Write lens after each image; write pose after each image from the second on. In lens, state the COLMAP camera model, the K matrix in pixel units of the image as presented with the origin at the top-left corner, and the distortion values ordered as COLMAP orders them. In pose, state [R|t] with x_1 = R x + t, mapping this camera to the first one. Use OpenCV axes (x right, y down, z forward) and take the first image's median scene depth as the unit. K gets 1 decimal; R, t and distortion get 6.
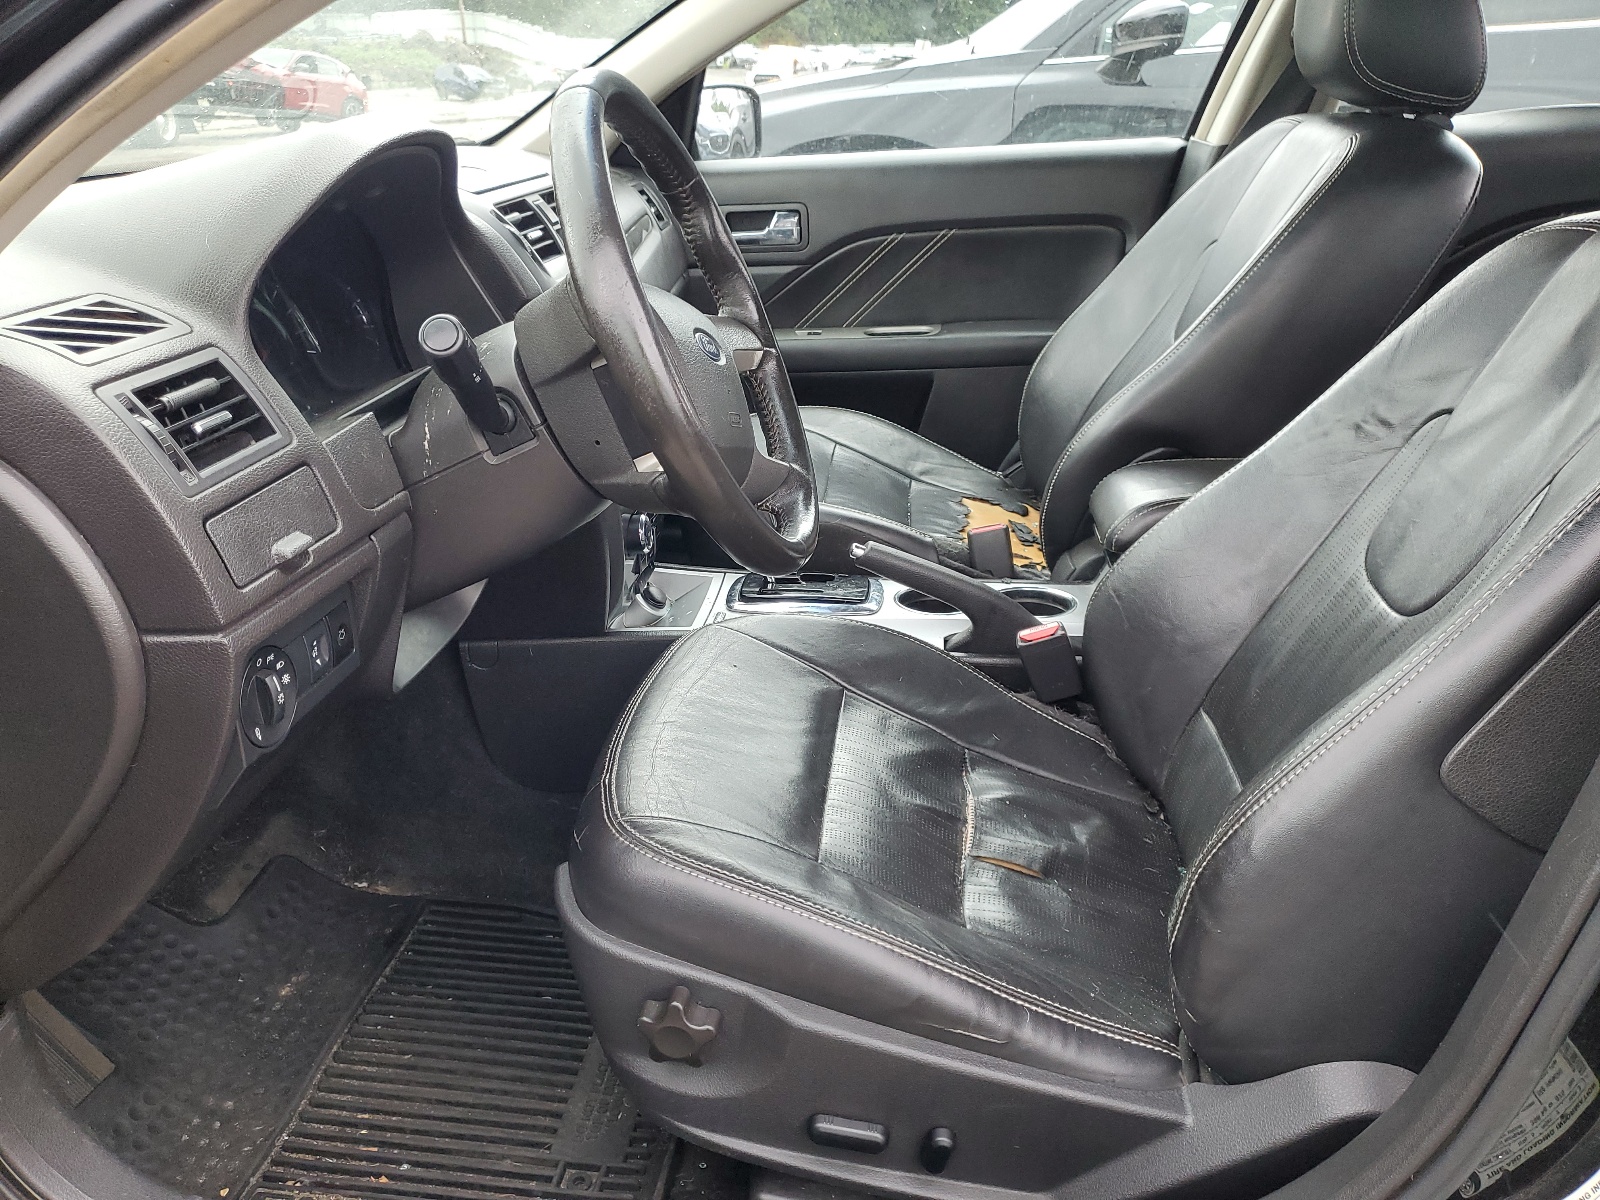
lens RADIAL K [[1178.9, 0, 800.0], [0, 1178.9, 600.0], [0, 0, 1]] dist [0.005727, 0.002762]
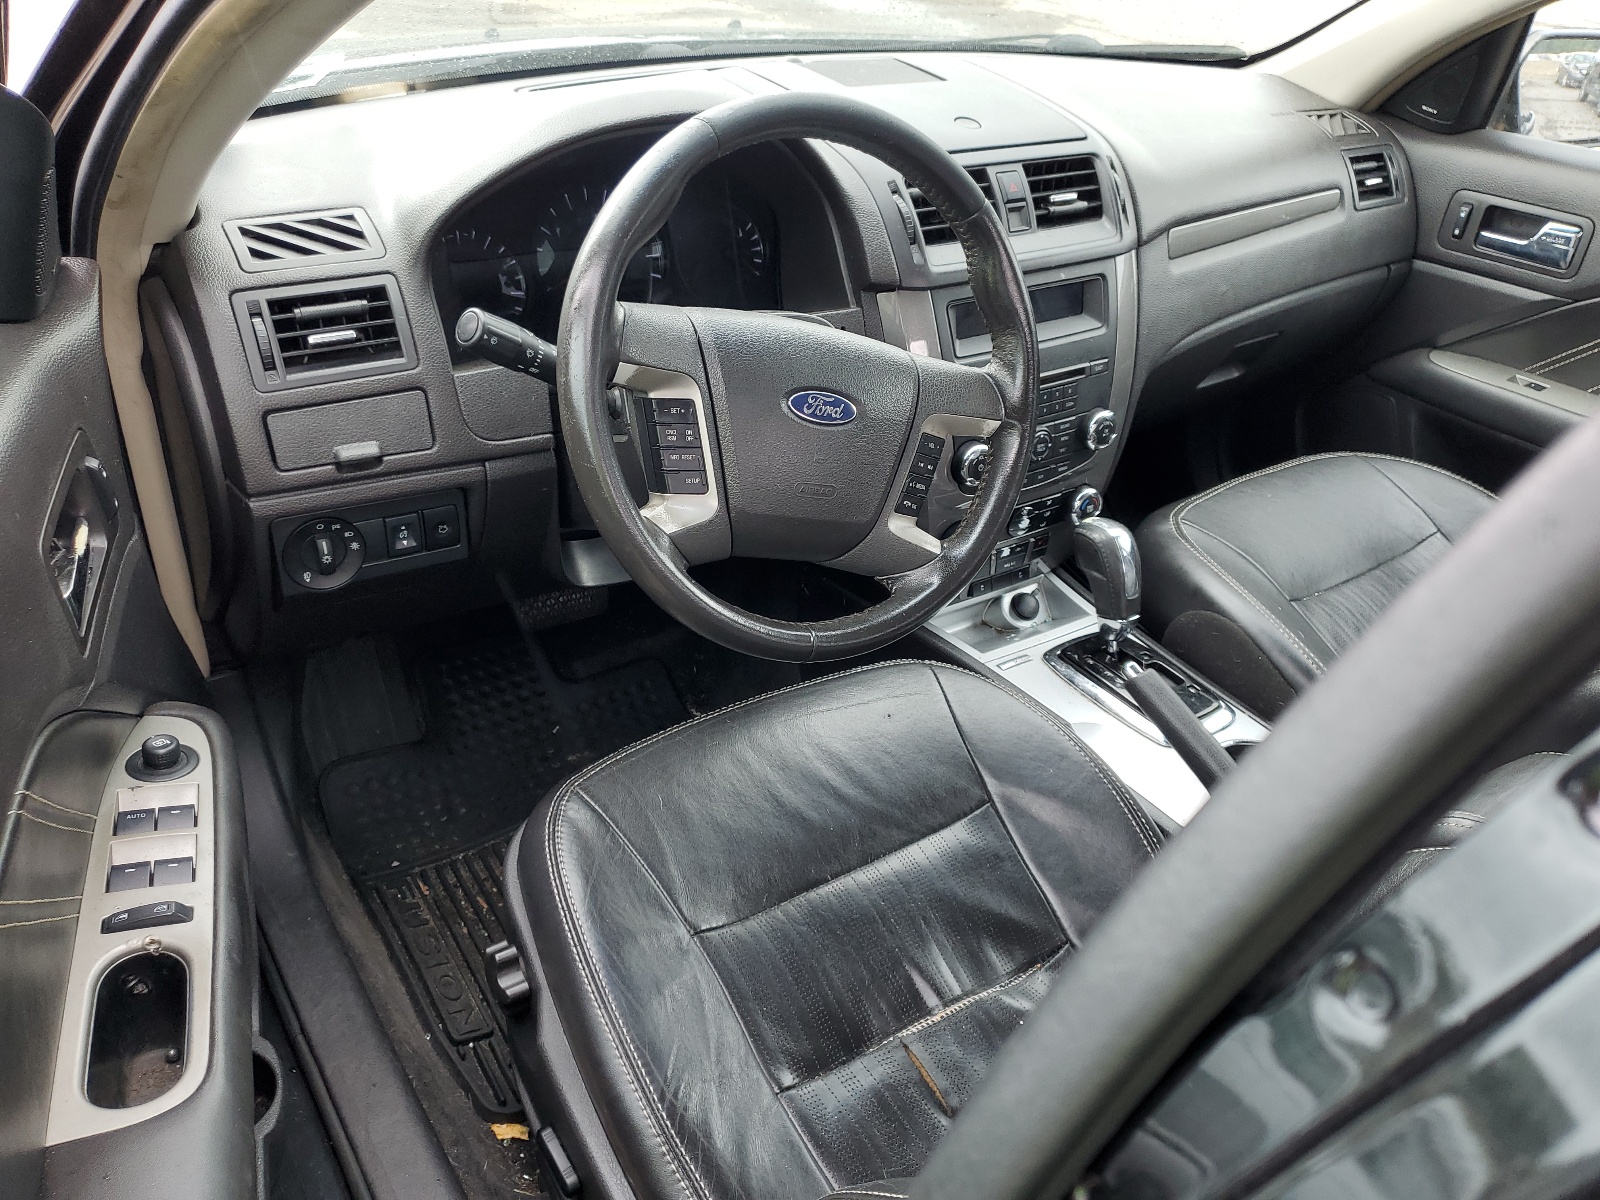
lens RADIAL K [[1178.9, 0, 800.0], [0, 1178.9, 600.0], [0, 0, 1]] dist [0.005727, 0.002762]
pose [[0.648180, 0.461340, -0.605828, 0.674841], [-0.372546, 0.885991, 0.276096, -0.416888], [0.664133, 0.046739, 0.746152, 0.399433]]
